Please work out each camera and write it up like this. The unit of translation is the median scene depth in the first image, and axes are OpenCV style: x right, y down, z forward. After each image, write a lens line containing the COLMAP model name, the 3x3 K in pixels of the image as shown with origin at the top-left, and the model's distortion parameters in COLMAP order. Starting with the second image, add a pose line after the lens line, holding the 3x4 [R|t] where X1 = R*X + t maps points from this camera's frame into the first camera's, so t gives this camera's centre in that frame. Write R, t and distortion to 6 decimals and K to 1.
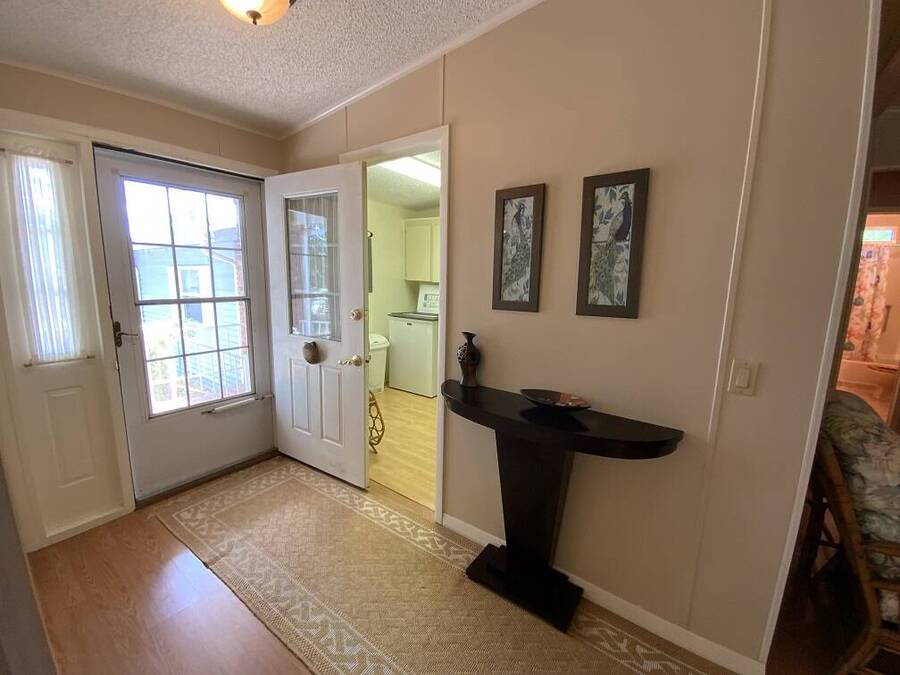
lens RADIAL K [[360.2, 0, 447.9], [0, 360.2, 337.7], [0, 0, 1]] dist [0.004592, -0.008391]
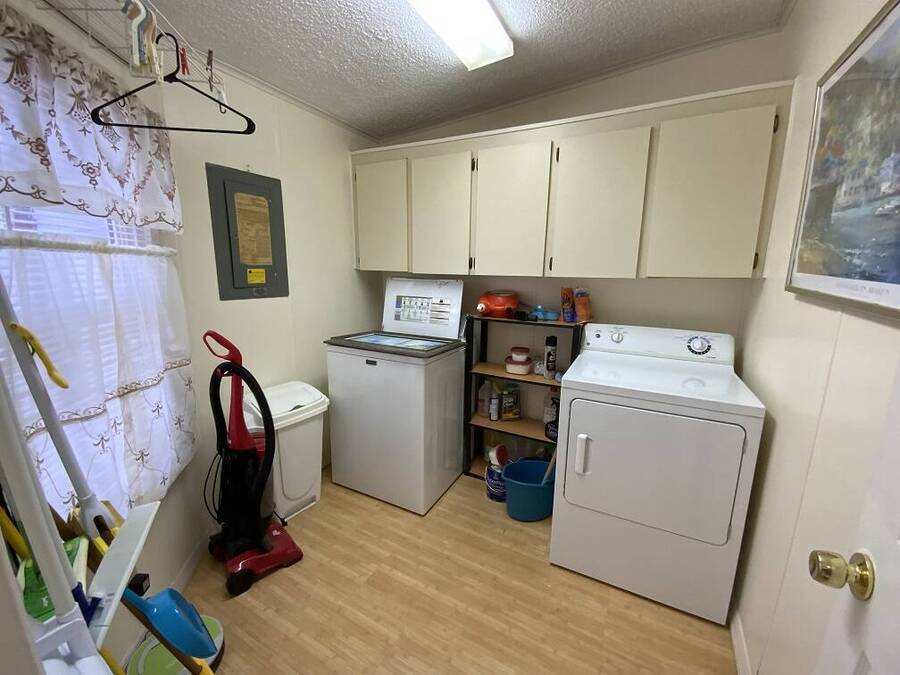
lens RADIAL K [[360.2, 0, 452.9], [0, 360.2, 339.4], [0, 0, 1]] dist [0.004592, -0.008391]
pose [[0.989208, -0.035602, 0.142125, -0.062162], [0.034393, 0.999348, 0.010960, -0.062818], [-0.142422, -0.005954, 0.989788, 0.484472]]
